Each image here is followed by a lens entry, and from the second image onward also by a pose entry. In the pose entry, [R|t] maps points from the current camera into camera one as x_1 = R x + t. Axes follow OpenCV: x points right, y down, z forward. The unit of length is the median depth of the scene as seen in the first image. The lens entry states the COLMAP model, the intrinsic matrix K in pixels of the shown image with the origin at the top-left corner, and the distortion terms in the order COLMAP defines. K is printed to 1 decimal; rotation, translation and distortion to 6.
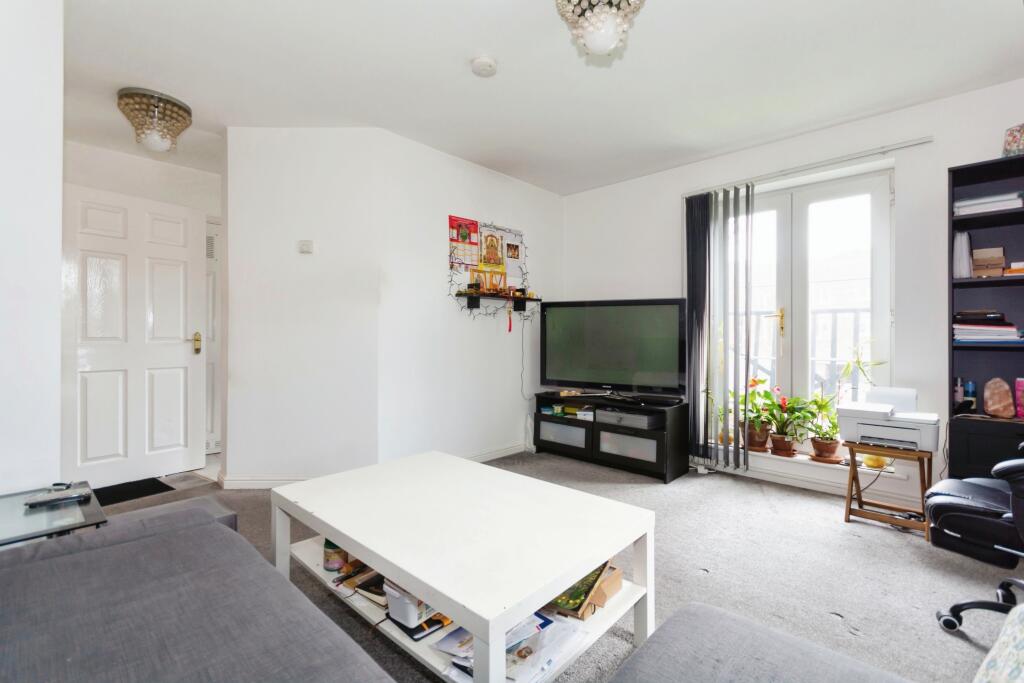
lens RADIAL K [[452.2, 0, 512.0], [0, 452.2, 341.5], [0, 0, 1]] dist [0.000088, 0.000032]
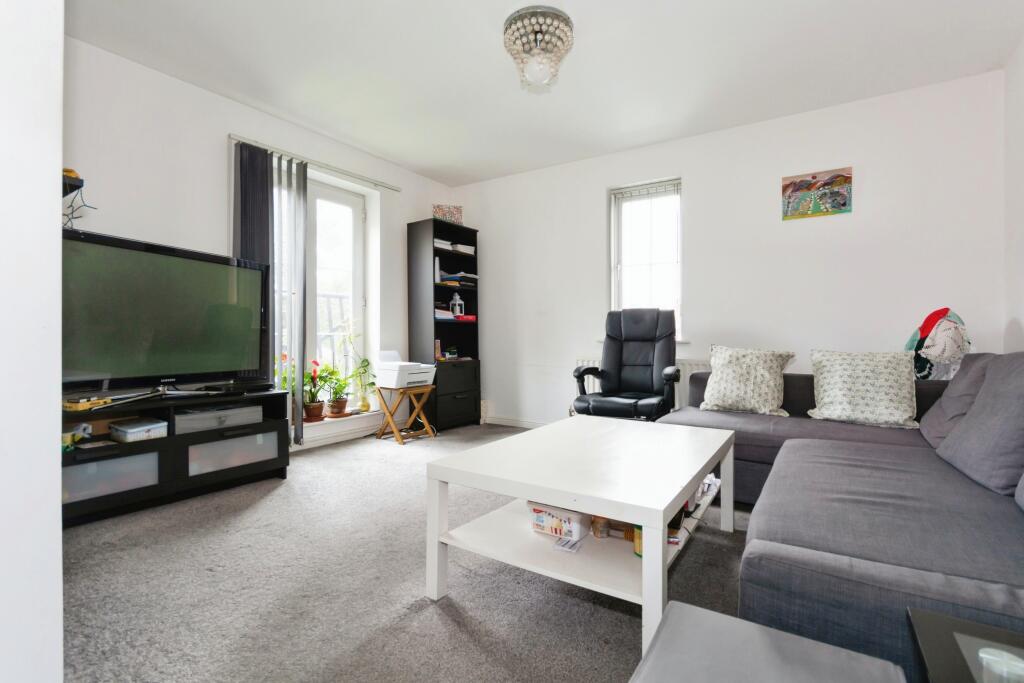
lens RADIAL K [[470.0, 0, 512.0], [0, 470.0, 341.5], [0, 0, 1]] dist [0.000498, 0.000061]
pose [[-0.162471, -0.010830, 0.986654, -0.594315], [0.011481, 0.999851, 0.012866, 0.046798], [-0.986647, 0.013418, -0.162323, 0.700993]]
